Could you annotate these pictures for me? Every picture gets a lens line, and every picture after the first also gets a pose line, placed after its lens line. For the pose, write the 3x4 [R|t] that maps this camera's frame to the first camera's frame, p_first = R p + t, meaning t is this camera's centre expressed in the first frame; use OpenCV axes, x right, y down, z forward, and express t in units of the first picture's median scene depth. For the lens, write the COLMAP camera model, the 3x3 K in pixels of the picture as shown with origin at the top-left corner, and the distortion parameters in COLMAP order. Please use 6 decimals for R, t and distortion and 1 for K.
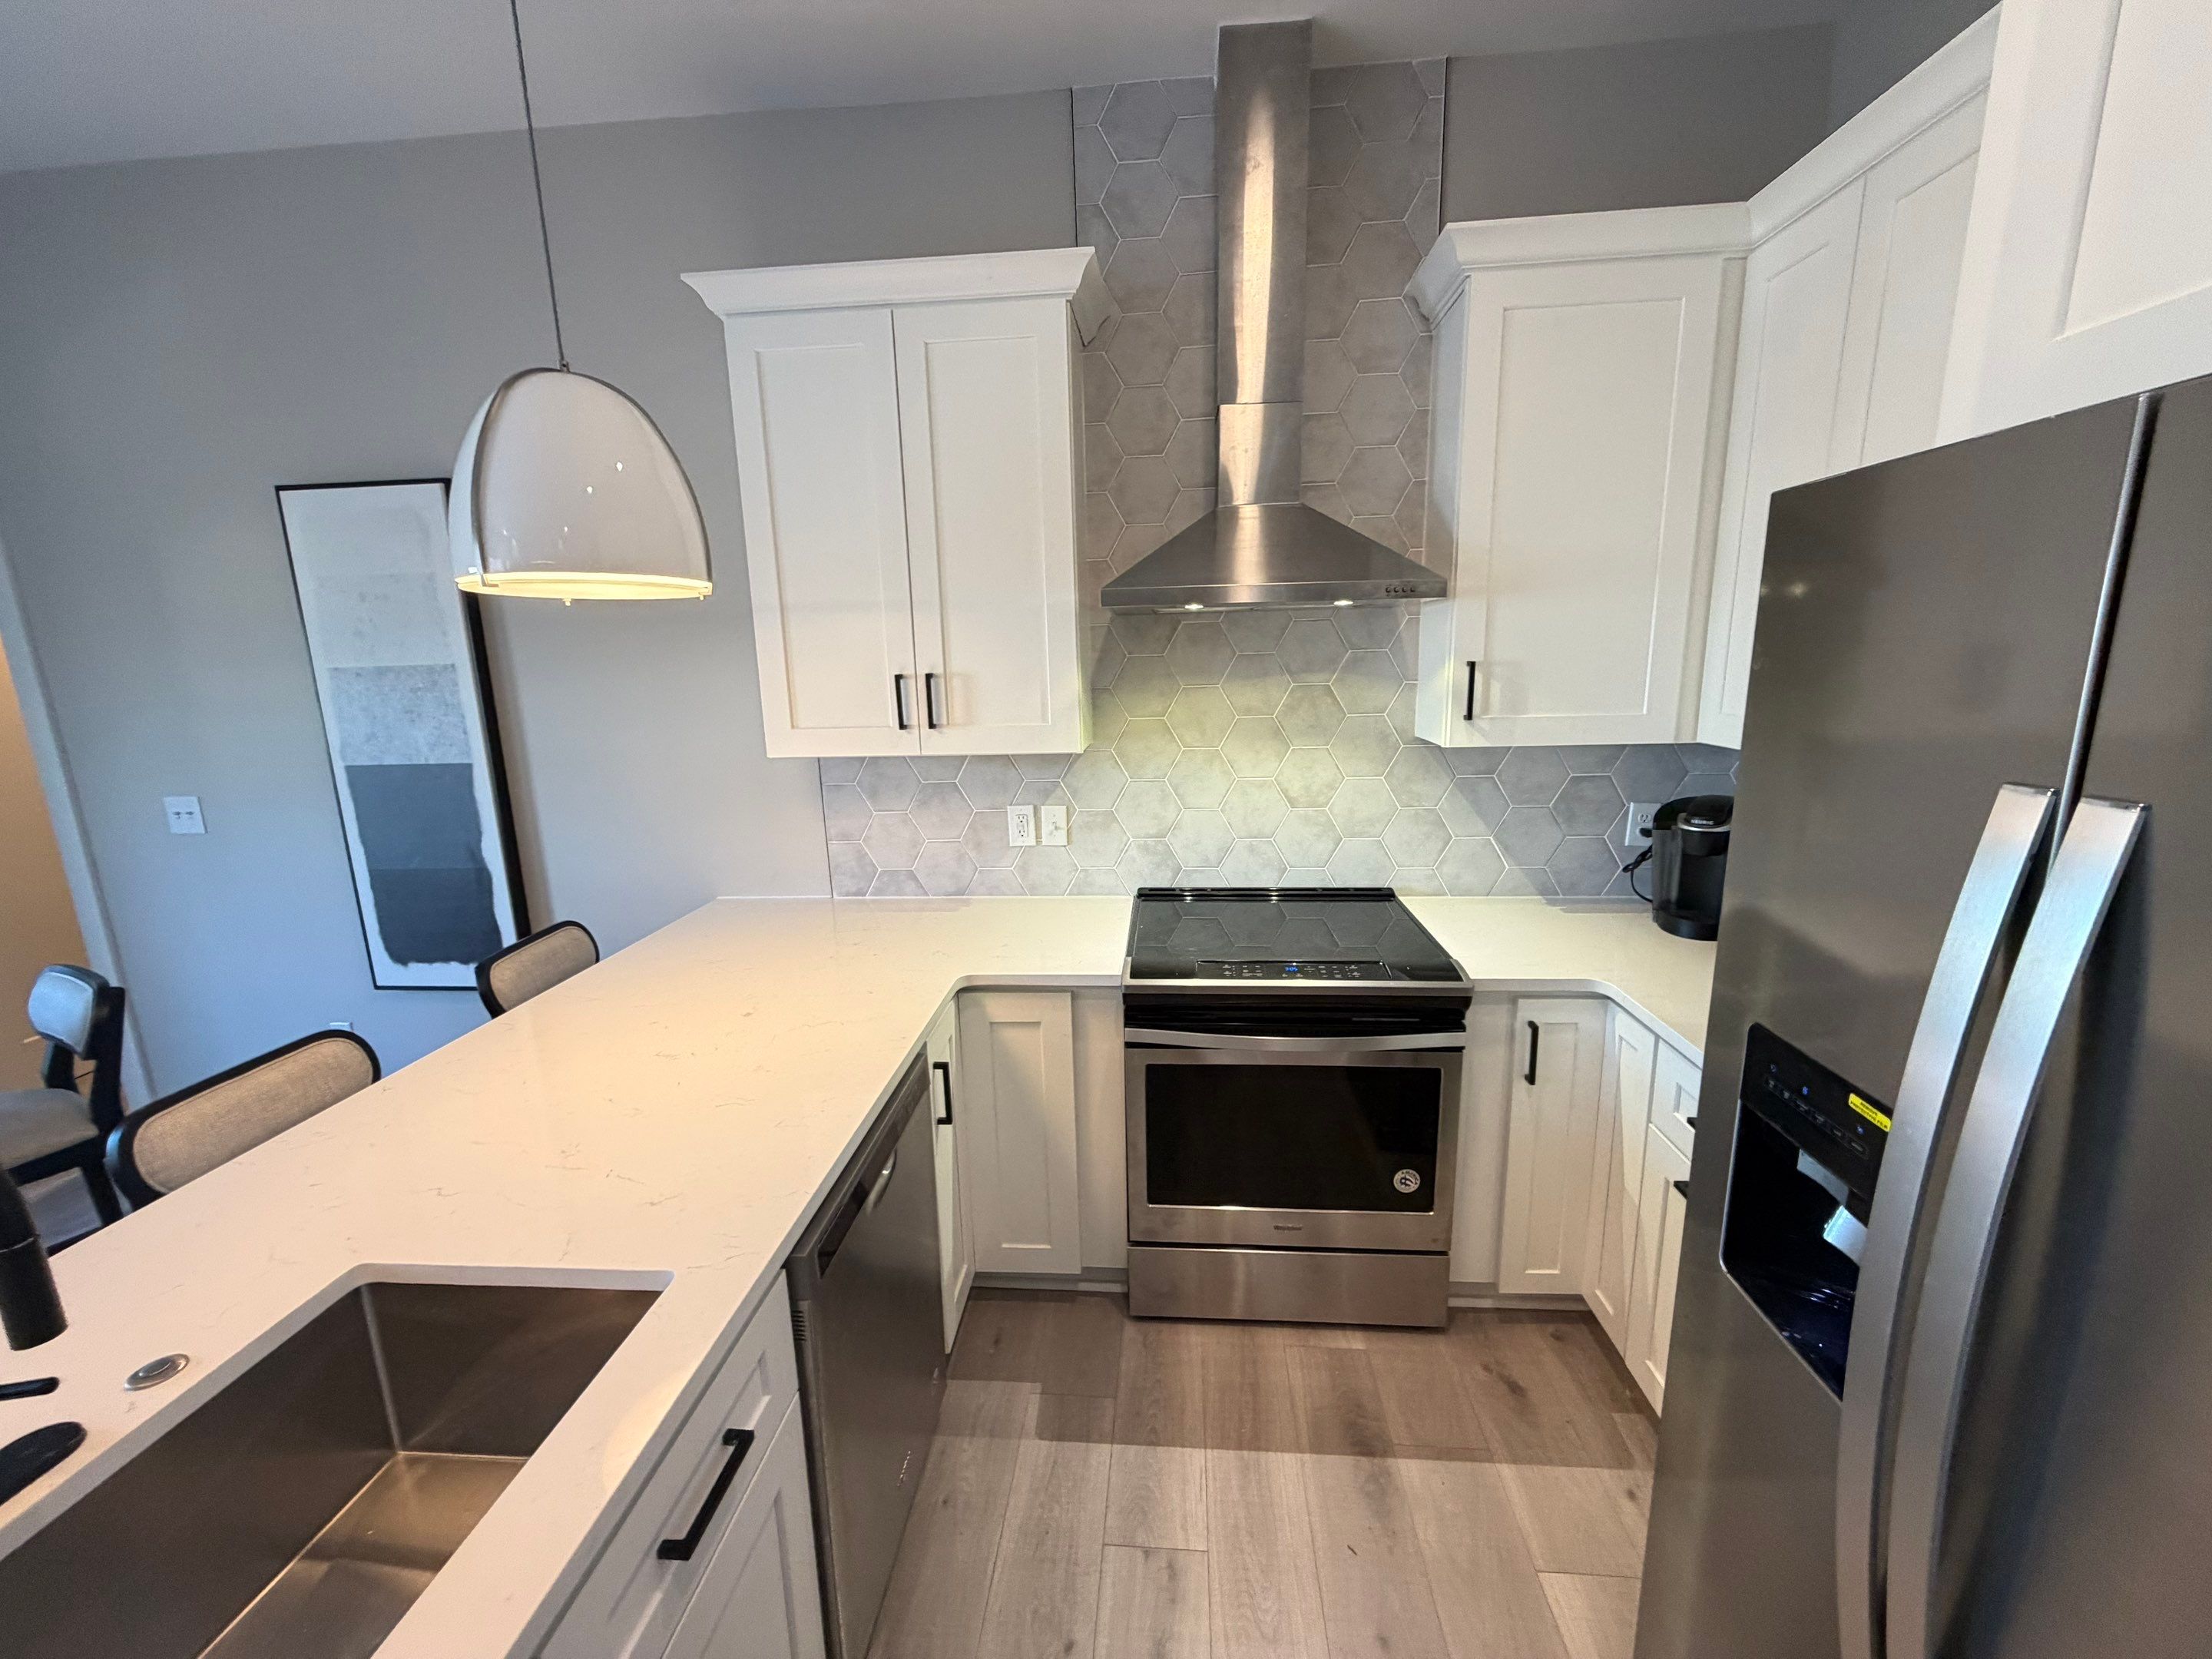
lens RADIAL K [[878.3, 0, 1104.7], [0, 878.3, 830.0], [0, 0, 1]] dist [0.001020, 0.000010]
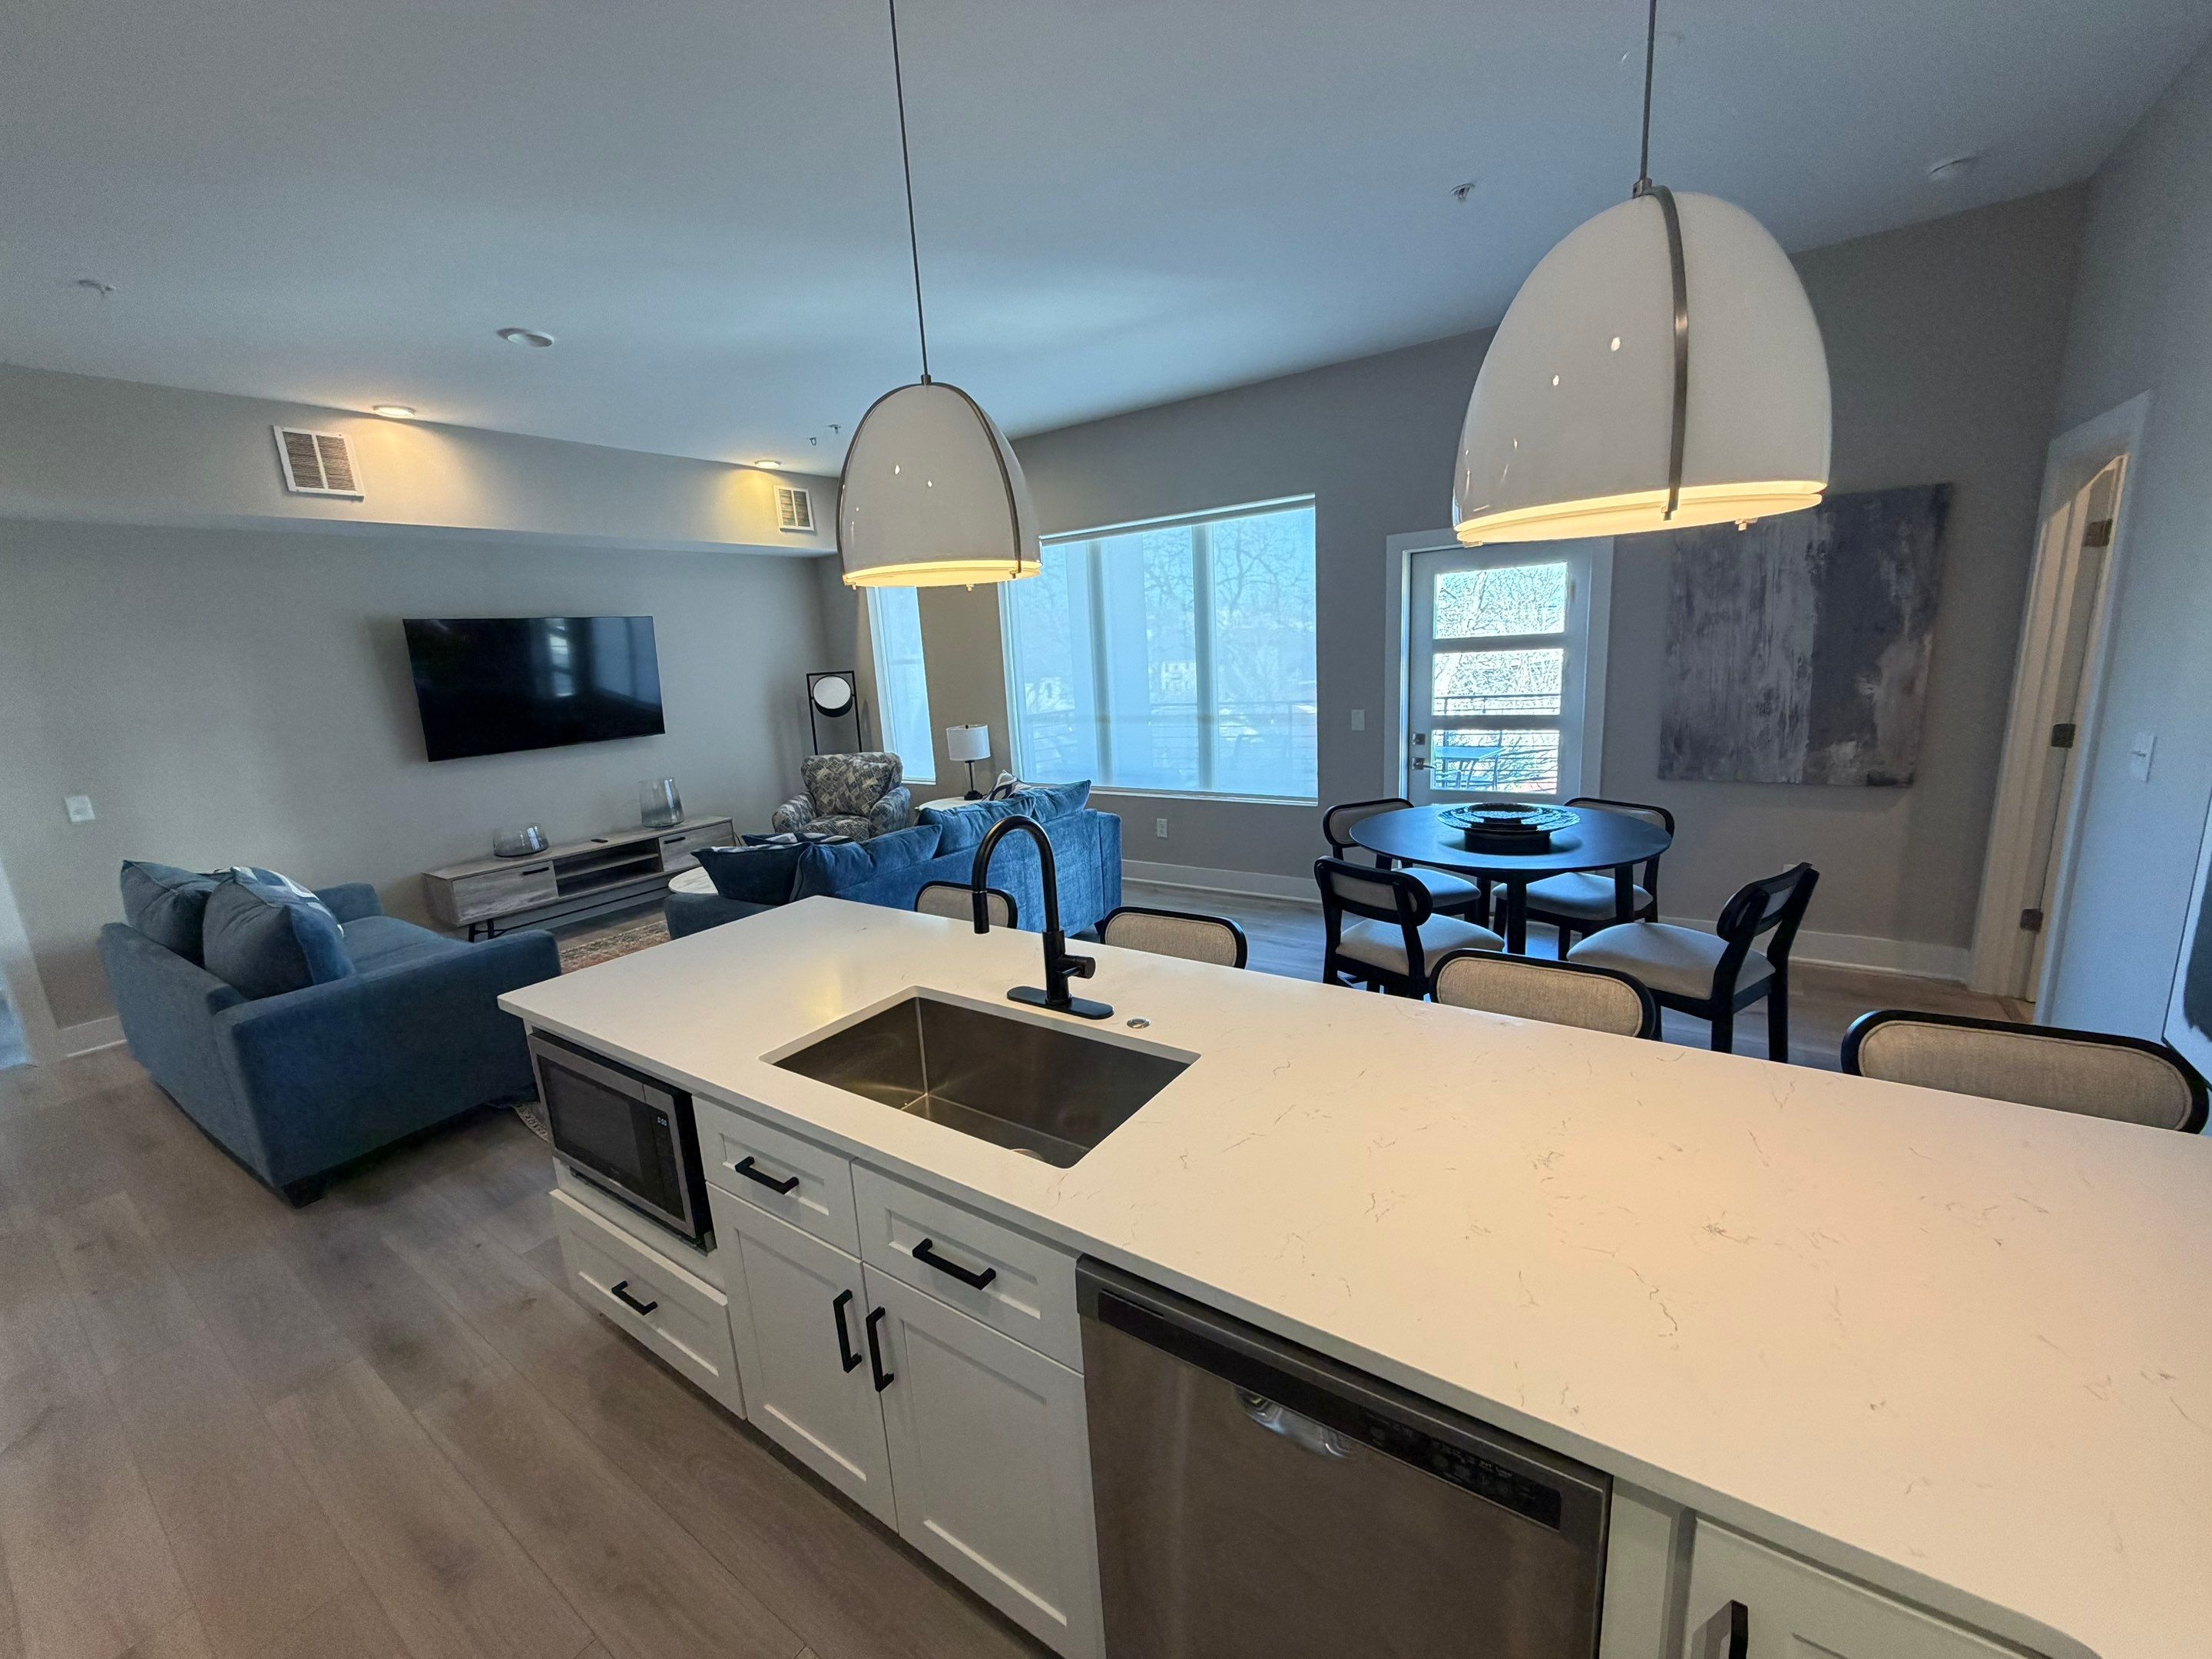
lens RADIAL K [[878.3, 0, 1103.9], [0, 878.3, 828.2], [0, 0, 1]] dist [0.001020, 0.000010]
pose [[-0.495898, 0.231907, -0.836842, 0.180922], [-0.098972, 0.942308, 0.319783, -0.151825], [0.862722, 0.241403, -0.444337, 0.680672]]
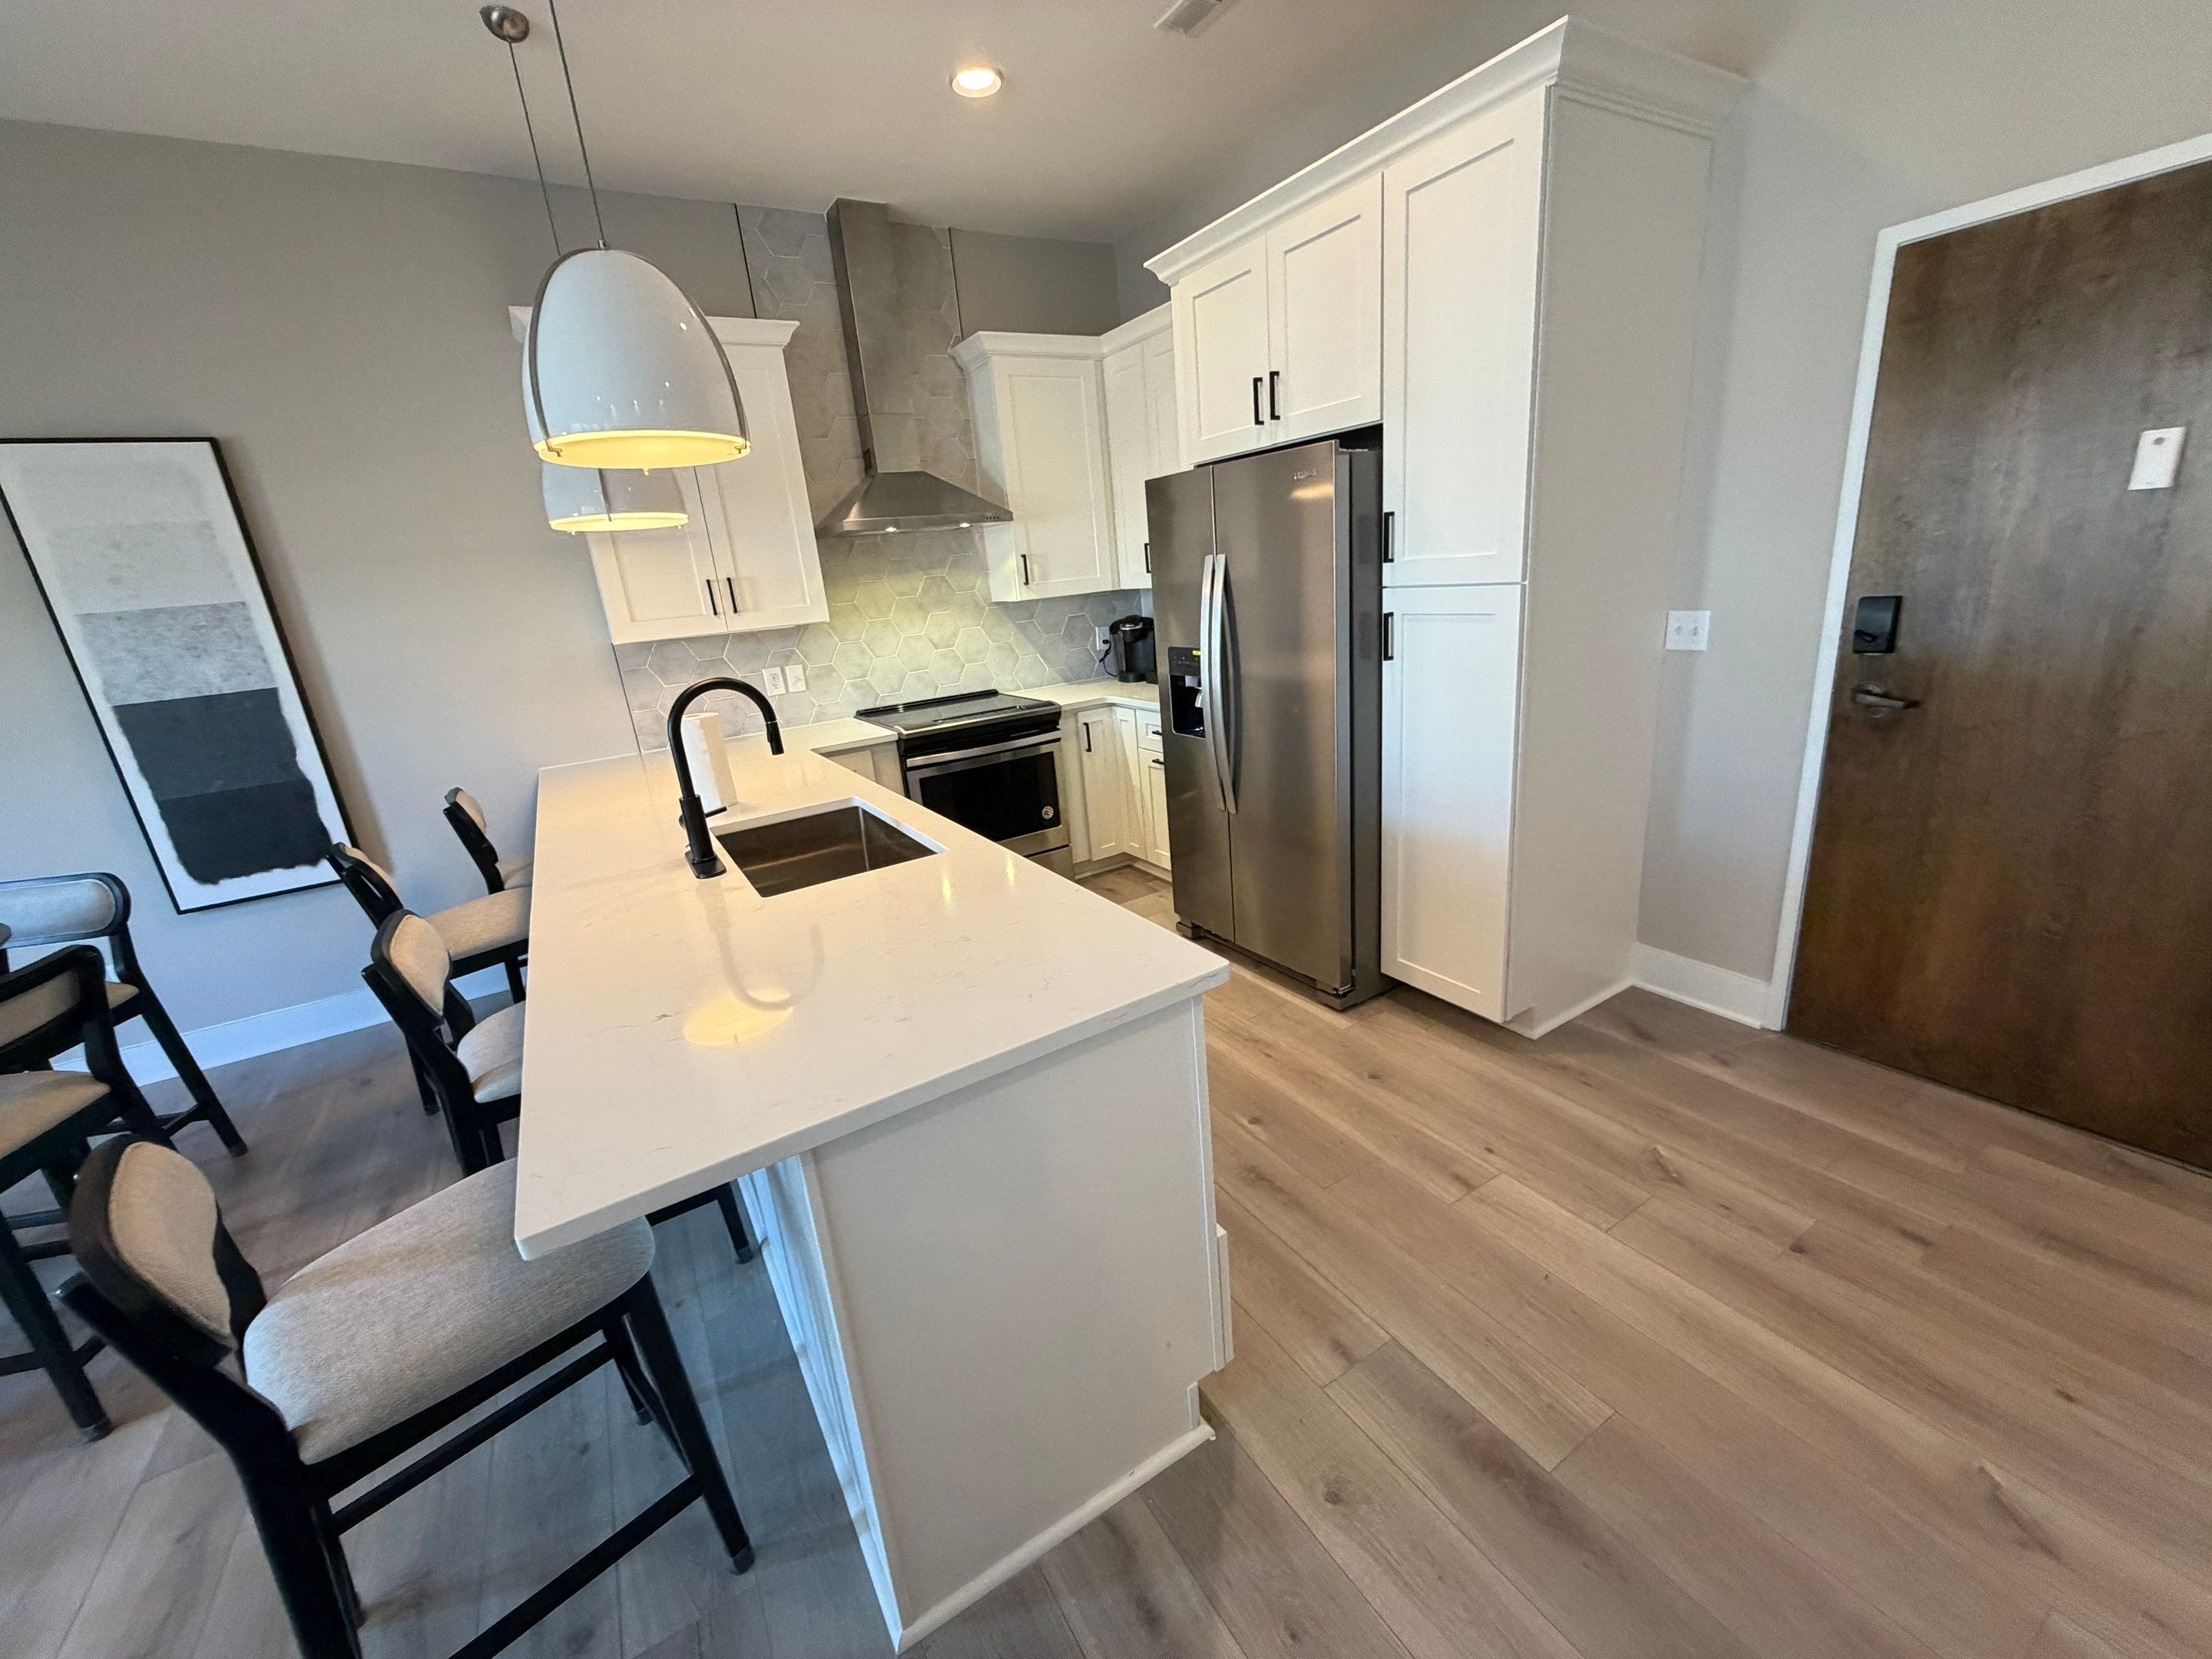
lens RADIAL K [[878.3, 0, 1103.1], [0, 878.3, 830.3], [0, 0, 1]] dist [0.001020, 0.000010]
pose [[0.807038, -0.214070, 0.550331, -0.610140], [0.181263, 0.976789, 0.114140, 0.205155], [-0.561991, 0.007639, 0.827108, -0.678135]]
